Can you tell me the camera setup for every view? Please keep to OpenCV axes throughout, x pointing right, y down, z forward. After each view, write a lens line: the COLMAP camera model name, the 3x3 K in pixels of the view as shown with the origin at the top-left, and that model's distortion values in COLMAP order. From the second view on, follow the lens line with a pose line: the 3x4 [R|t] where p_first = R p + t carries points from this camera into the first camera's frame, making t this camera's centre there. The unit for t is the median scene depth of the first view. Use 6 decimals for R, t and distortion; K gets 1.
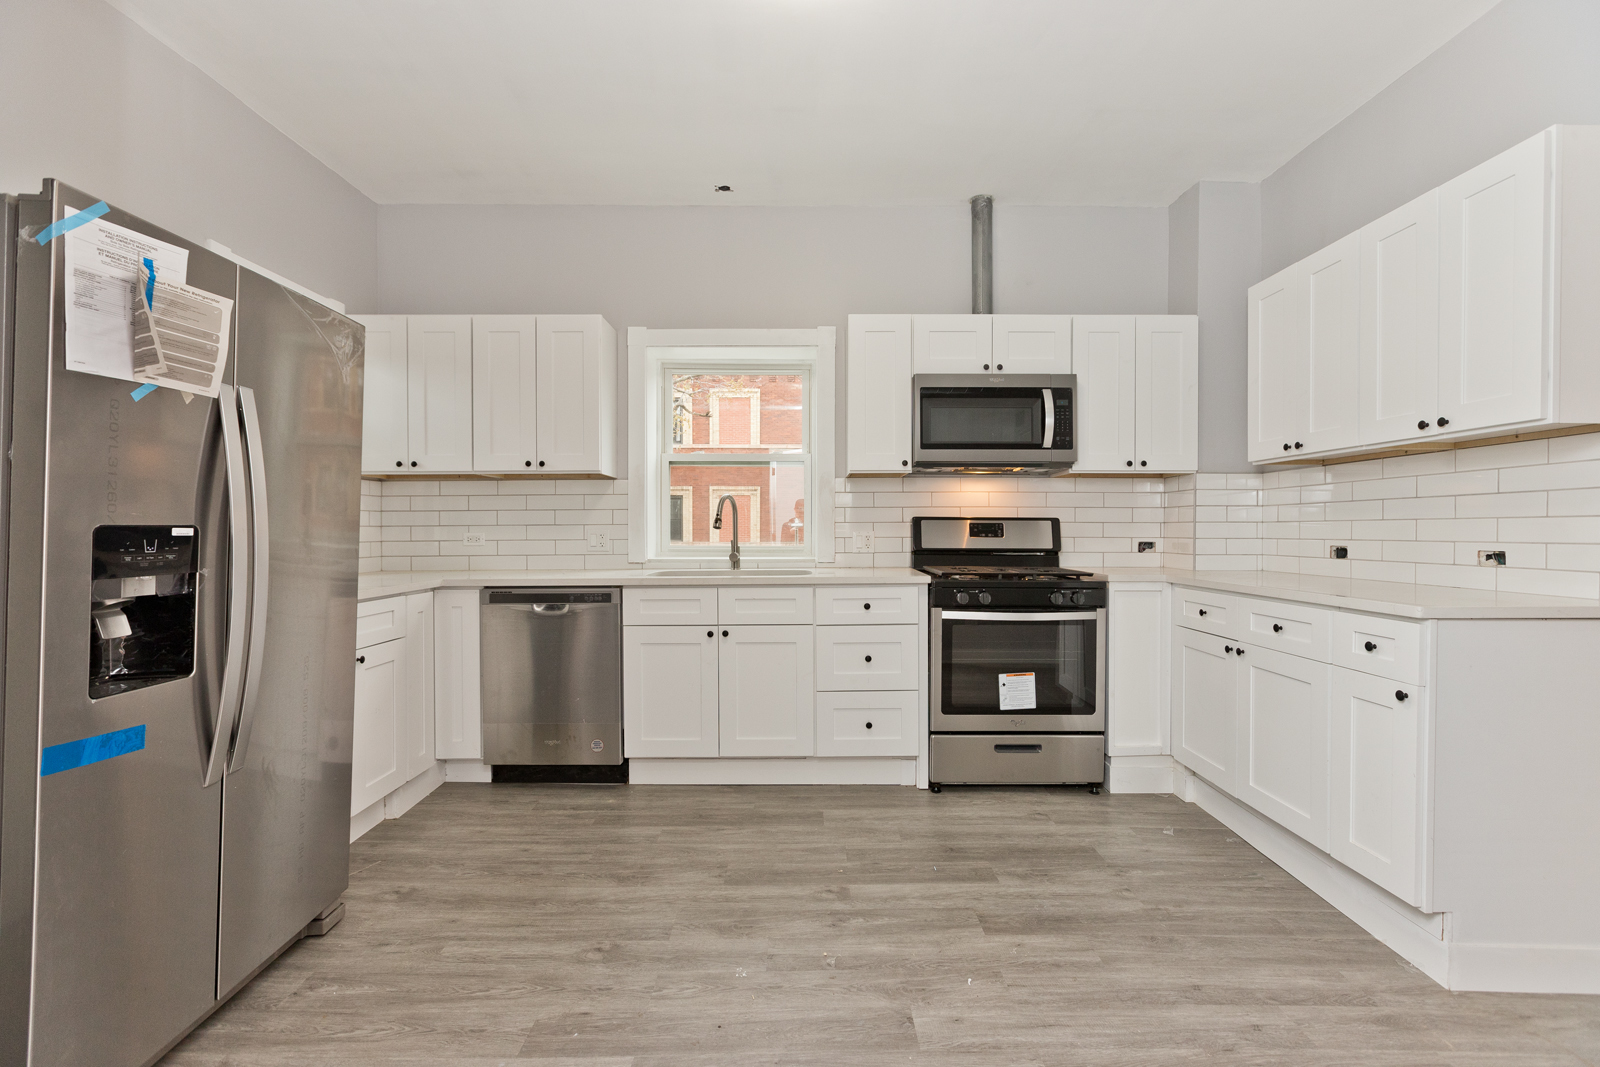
lens RADIAL K [[730.6, 0, 808.1], [0, 730.6, 533.0], [0, 0, 1]] dist [0.004220, 0.000784]
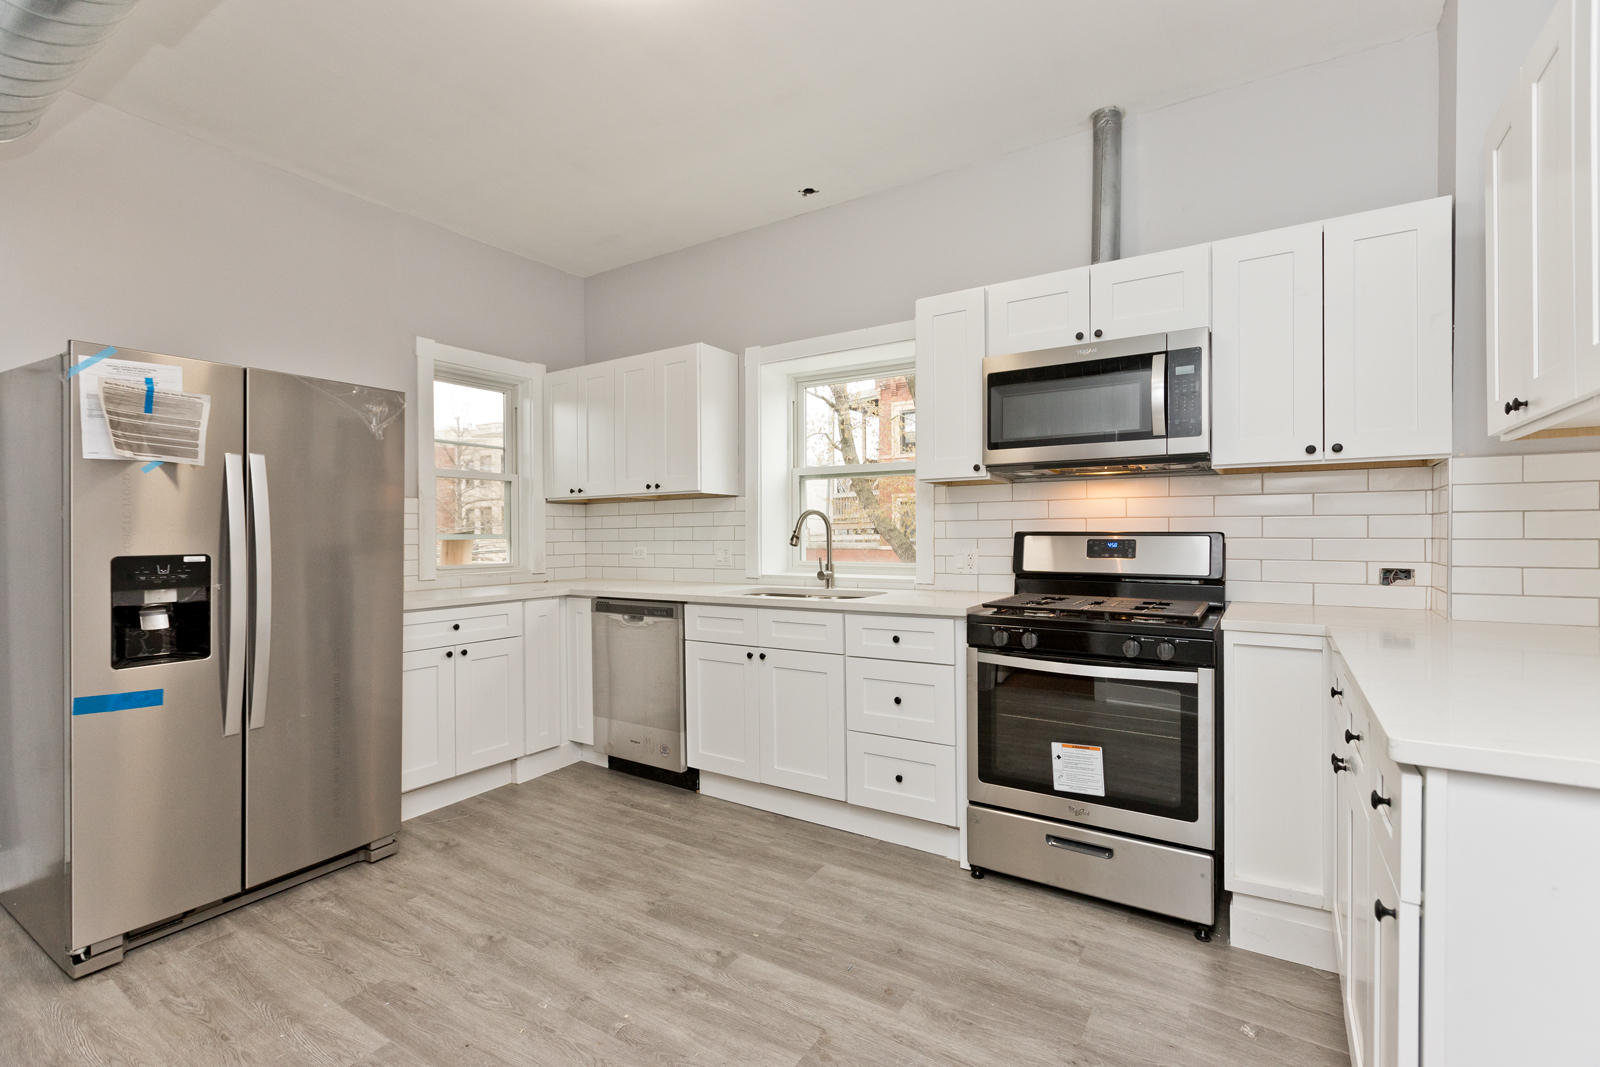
lens RADIAL K [[730.6, 0, 796.0], [0, 730.6, 532.2], [0, 0, 1]] dist [0.004220, 0.000784]
pose [[0.830730, -0.005152, -0.556652, 0.463592], [0.003094, 0.999984, -0.004637, -0.021554], [0.556667, 0.002129, 0.830733, 0.222673]]
